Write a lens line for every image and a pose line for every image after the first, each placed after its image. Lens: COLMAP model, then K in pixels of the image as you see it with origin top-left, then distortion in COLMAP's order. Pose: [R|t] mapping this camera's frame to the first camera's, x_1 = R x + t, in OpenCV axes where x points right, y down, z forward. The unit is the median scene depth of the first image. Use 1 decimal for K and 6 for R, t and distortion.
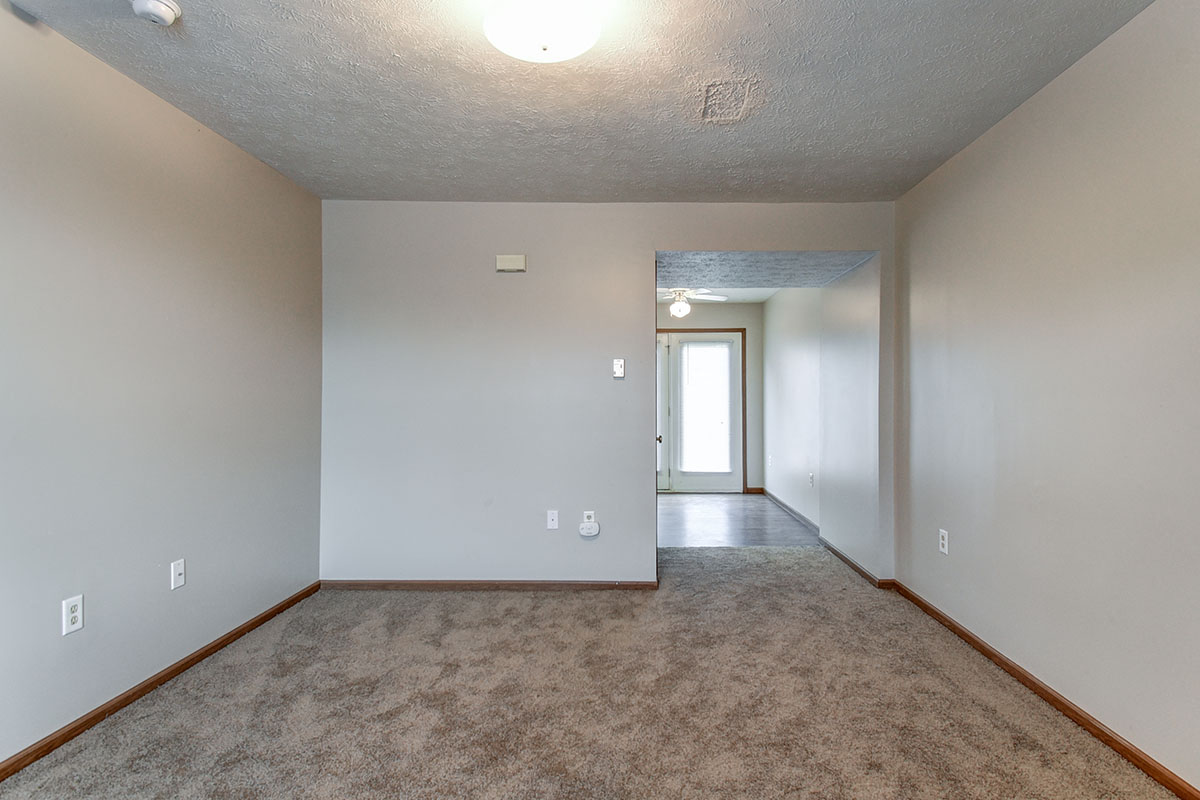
lens RADIAL K [[573.8, 0, 639.3], [0, 573.8, 398.0], [0, 0, 1]] dist [0.024423, -0.028998]
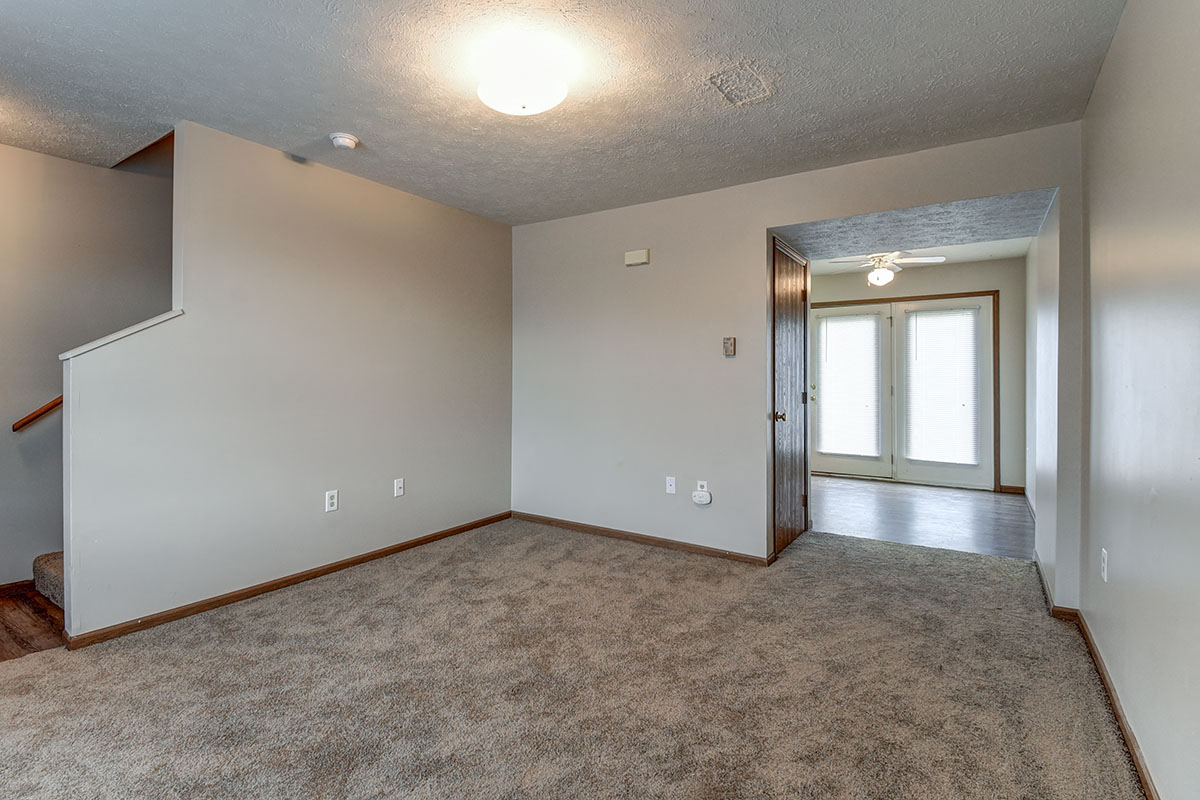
lens RADIAL K [[571.2, 0, 597.1], [0, 571.2, 379.9], [0, 0, 1]] dist [0.016966, -0.028695]
pose [[0.827176, 0.004061, -0.561929, 0.367336], [-0.000236, 0.999976, 0.006878, 0.001505], [0.561943, -0.005557, 0.827157, 0.010825]]
